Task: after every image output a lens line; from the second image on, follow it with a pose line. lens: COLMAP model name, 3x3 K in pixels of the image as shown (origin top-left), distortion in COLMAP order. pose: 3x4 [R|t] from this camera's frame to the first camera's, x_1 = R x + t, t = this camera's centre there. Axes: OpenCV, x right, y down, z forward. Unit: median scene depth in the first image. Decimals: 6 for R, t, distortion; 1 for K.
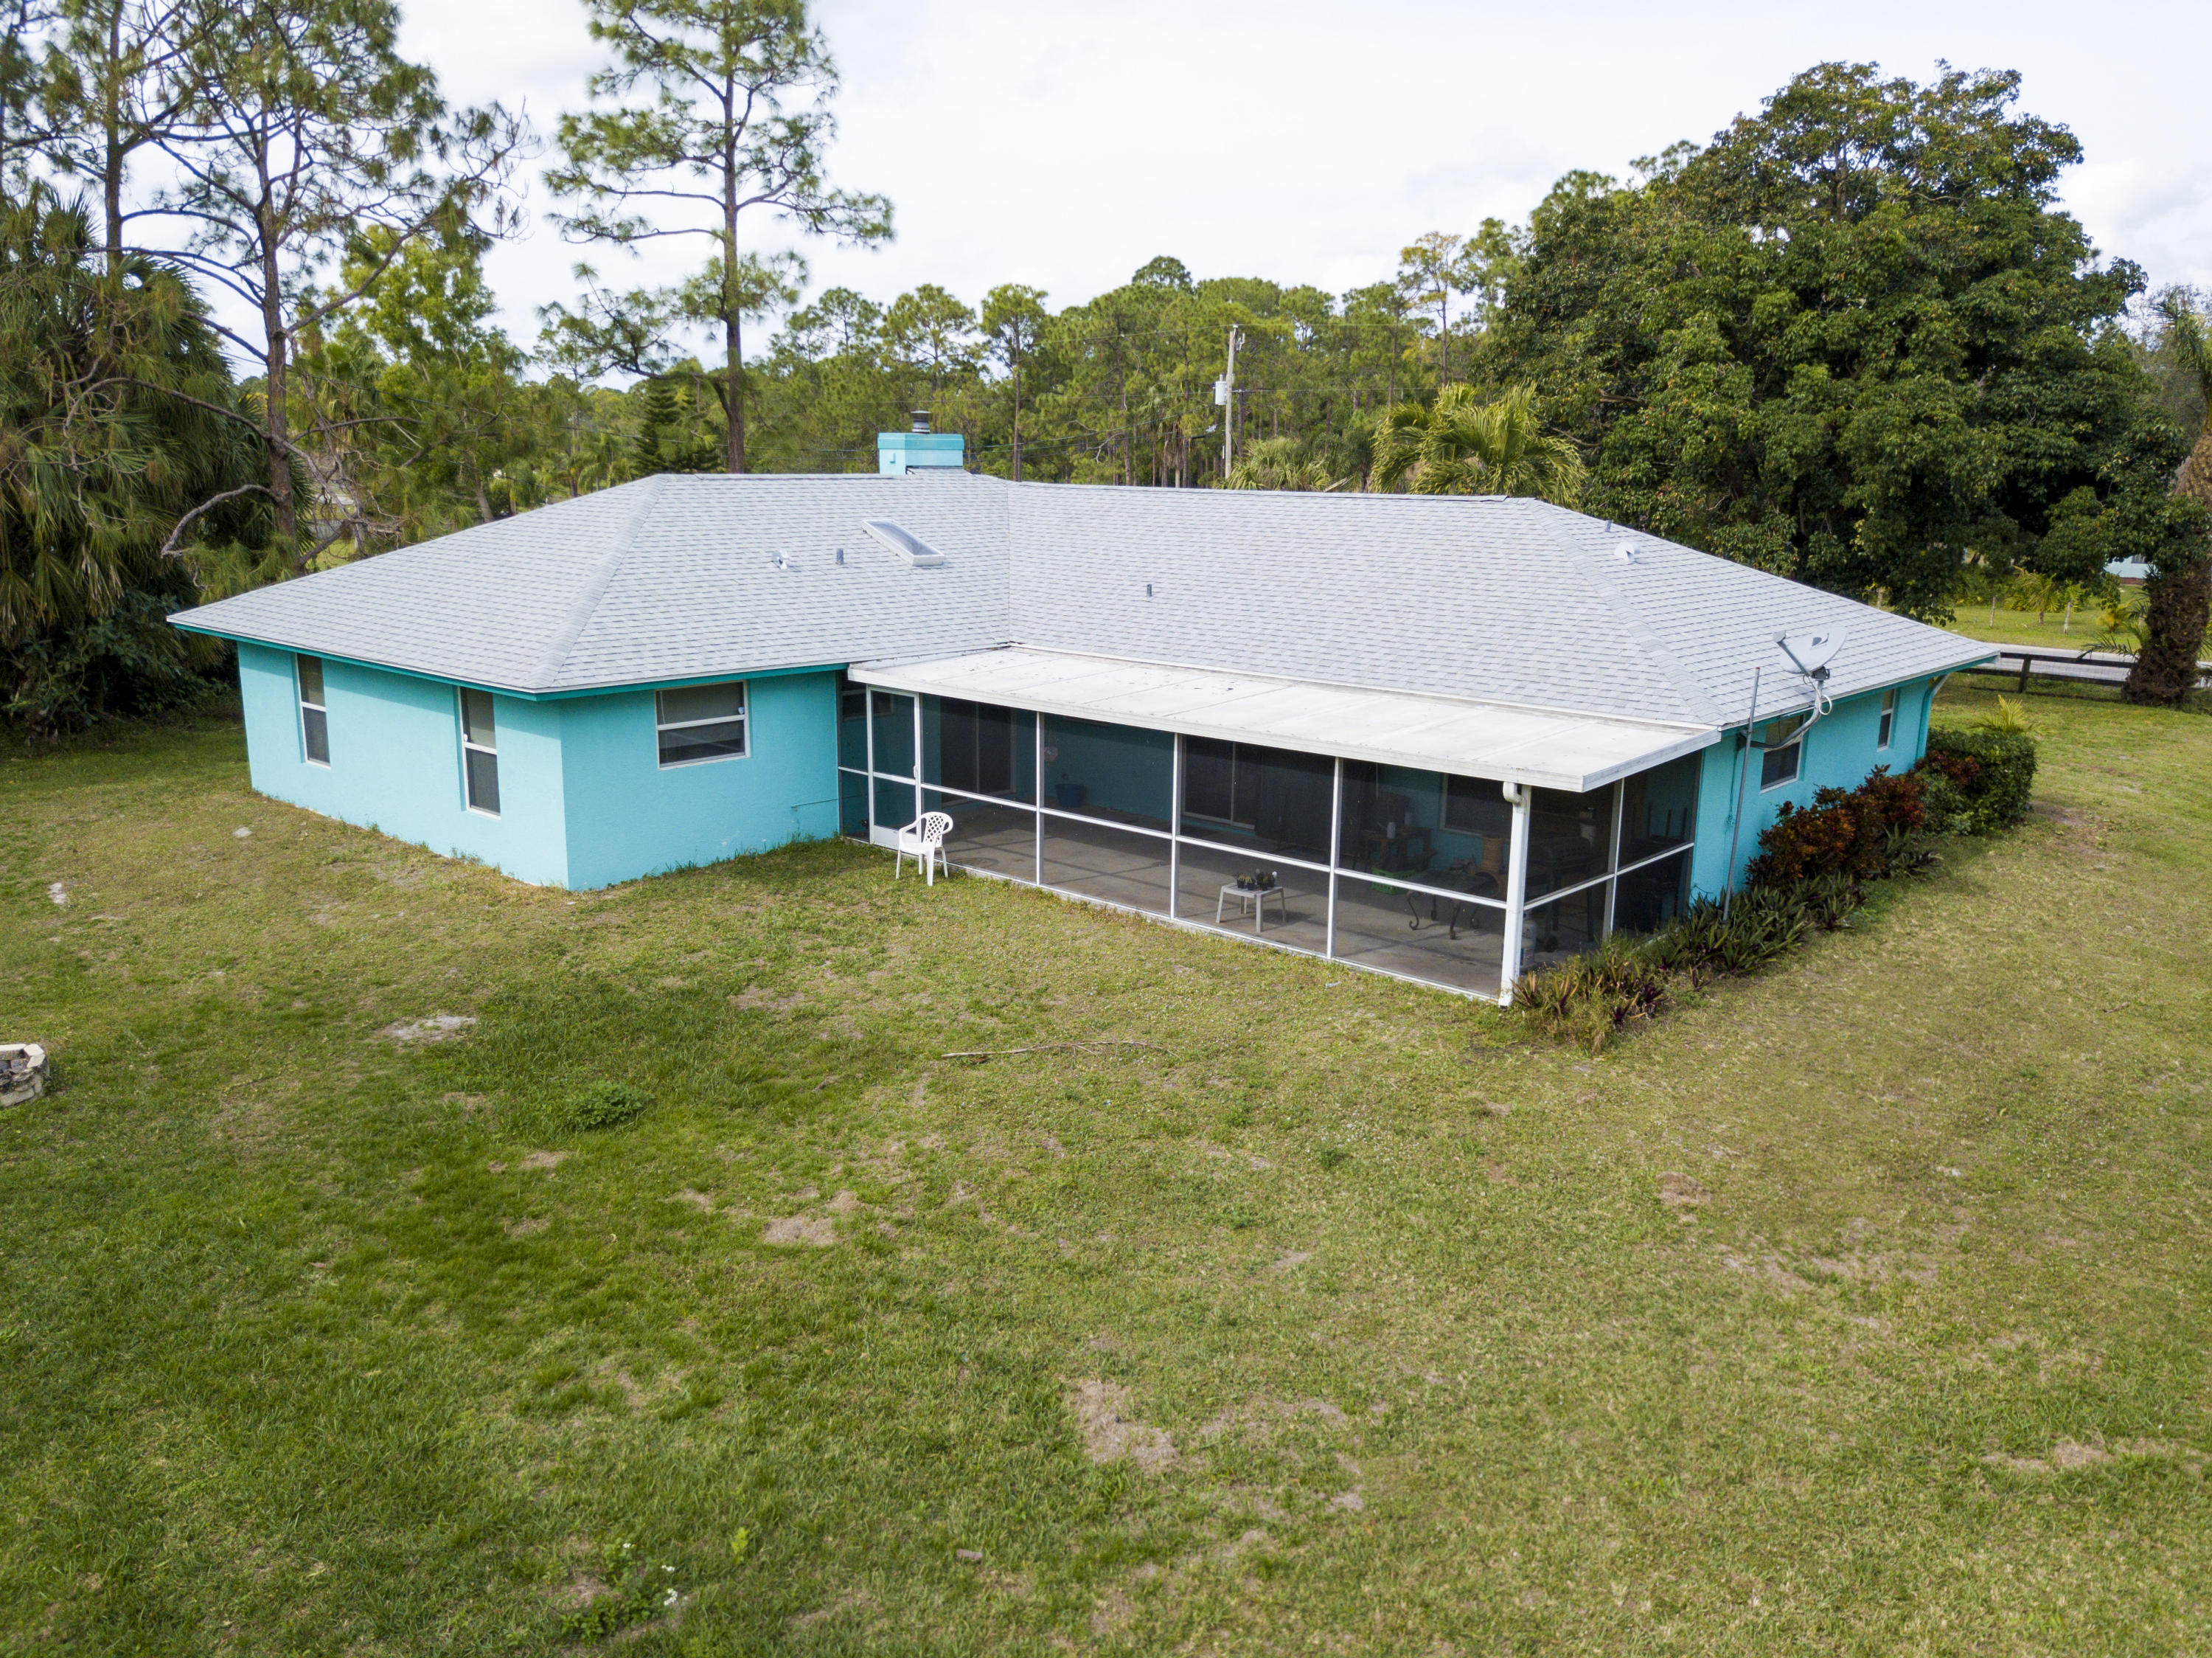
lens RADIAL K [[1673.3, 0, 1080.1], [0, 1673.3, 827.7], [0, 0, 1]] dist [-0.050335, 0.041552]
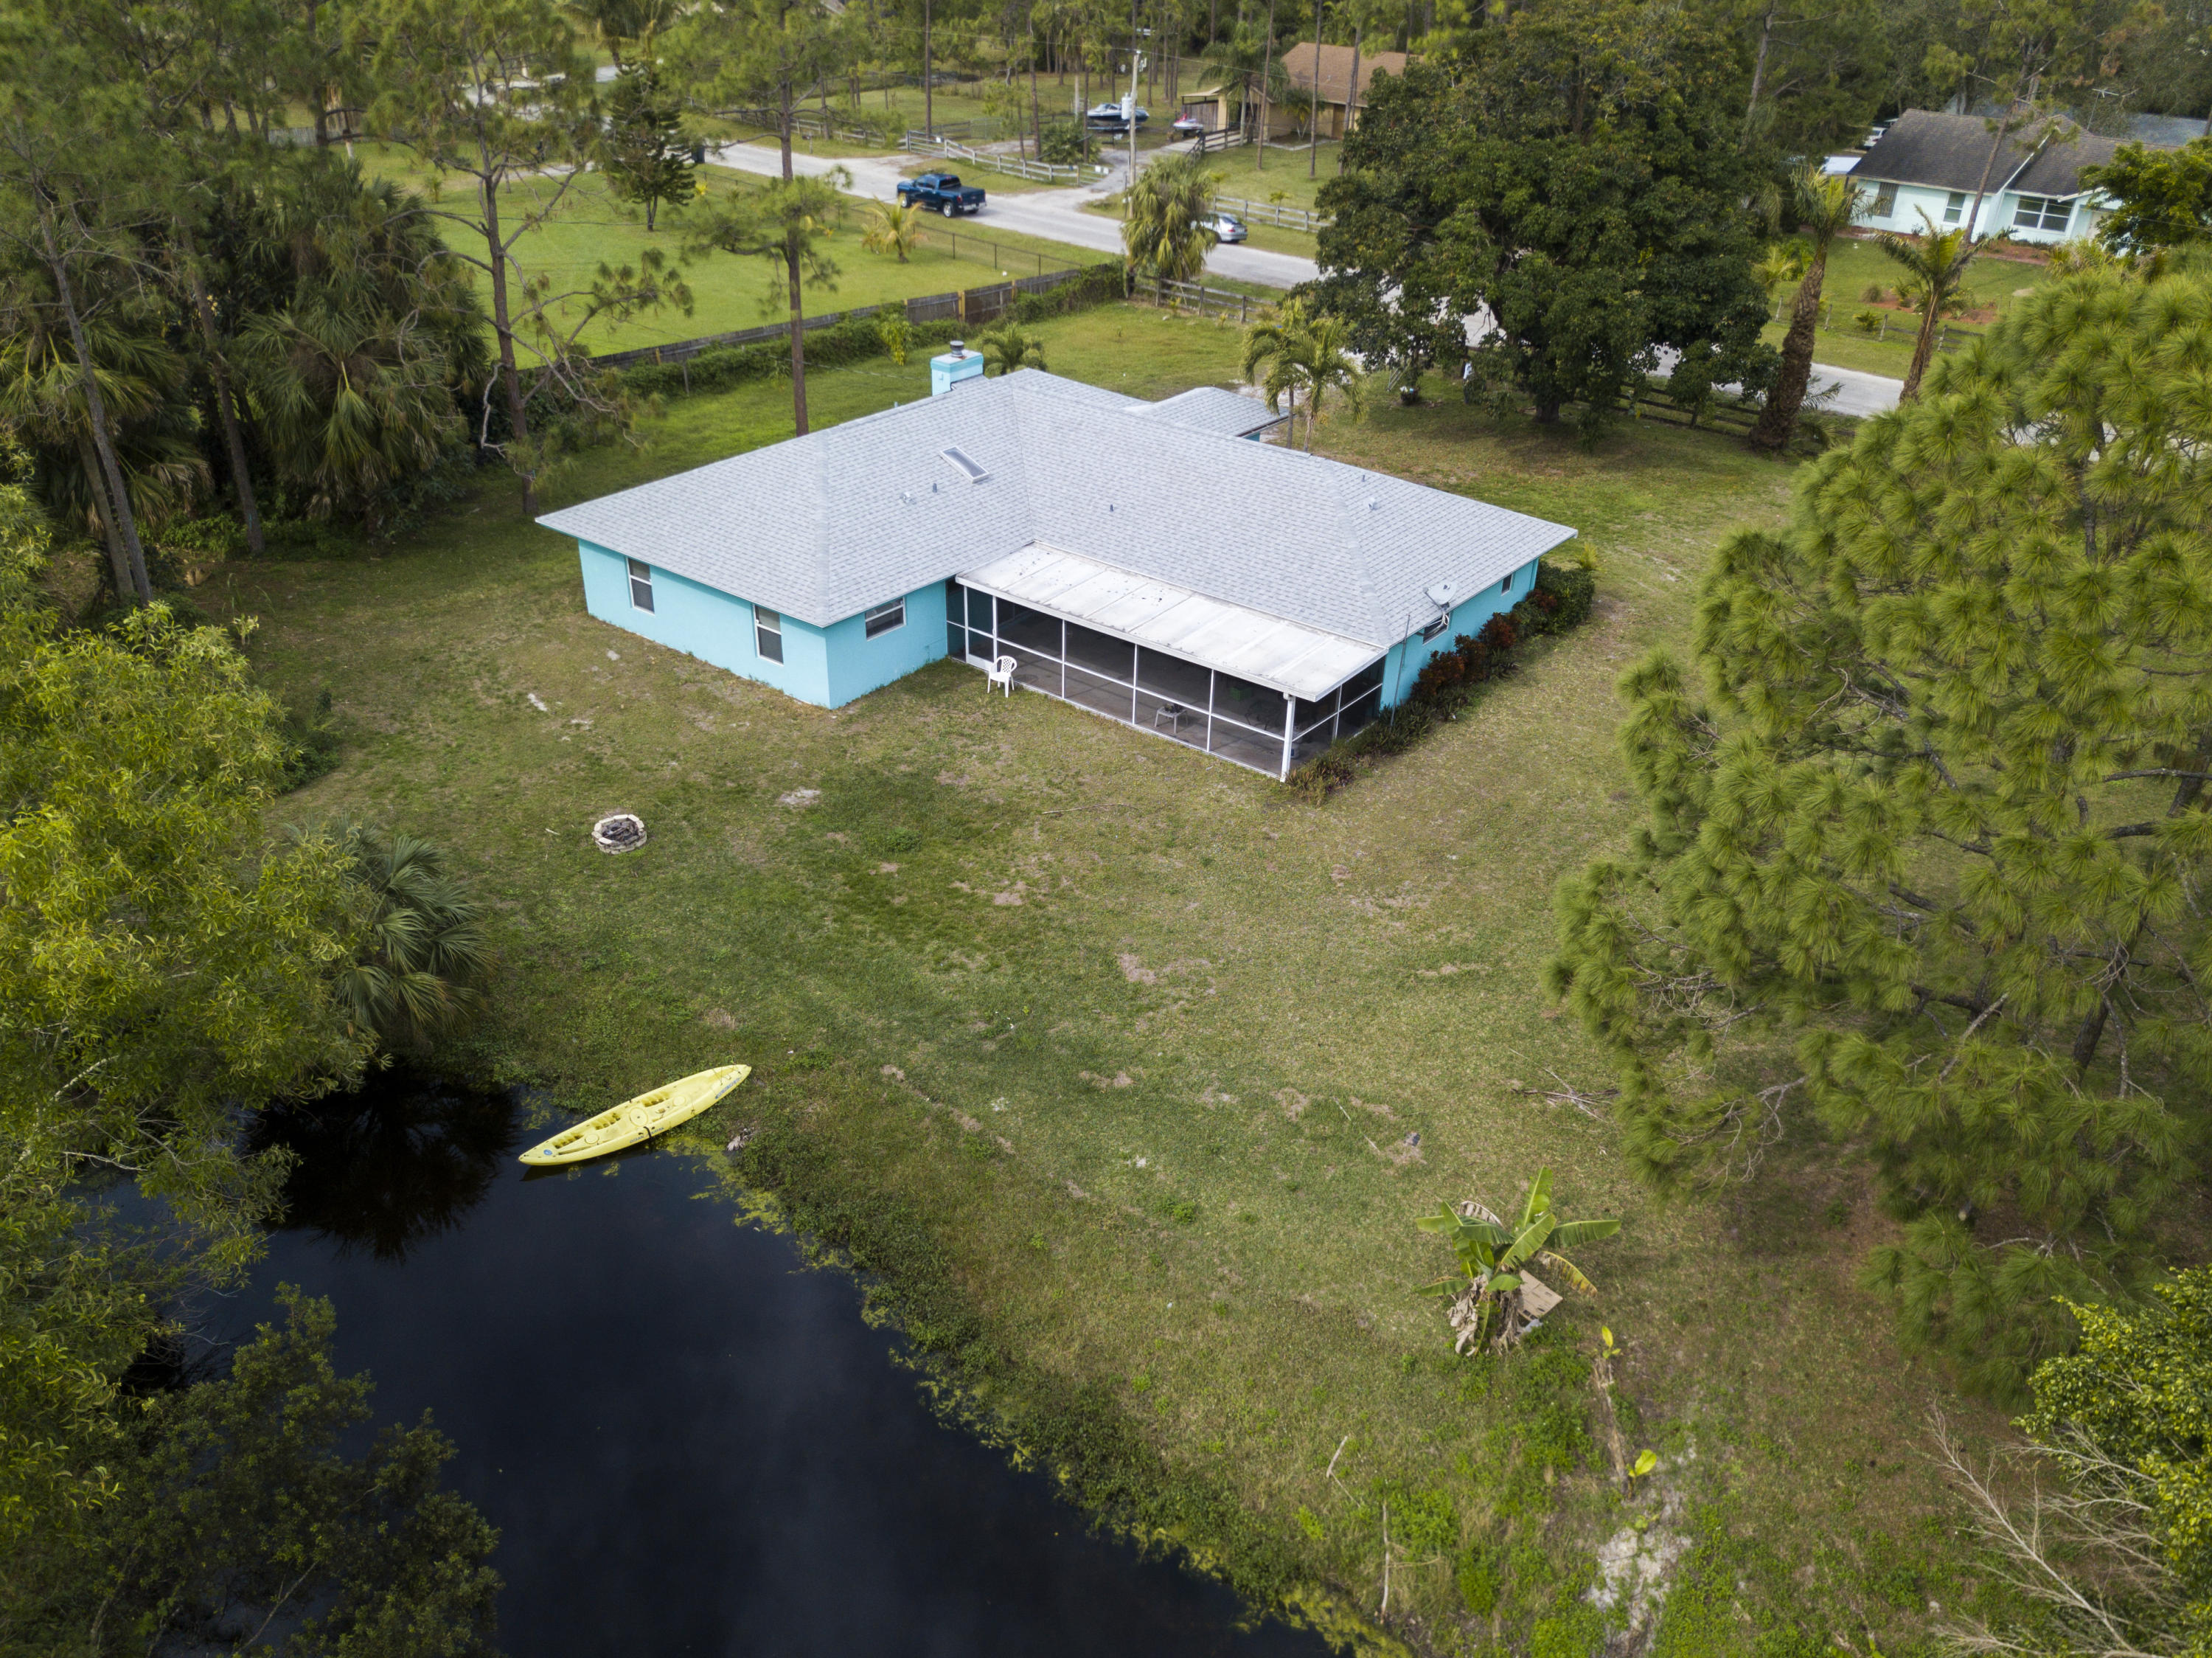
lens RADIAL K [[1652.6, 0, 1106.0], [0, 1652.6, 829.0], [0, 0, 1]] dist [-0.089397, -0.000985]
pose [[0.995678, -0.023012, 0.089974, -0.189168], [-0.005316, 0.953102, 0.302602, -0.506846], [-0.092718, -0.301773, 0.948861, -1.130429]]
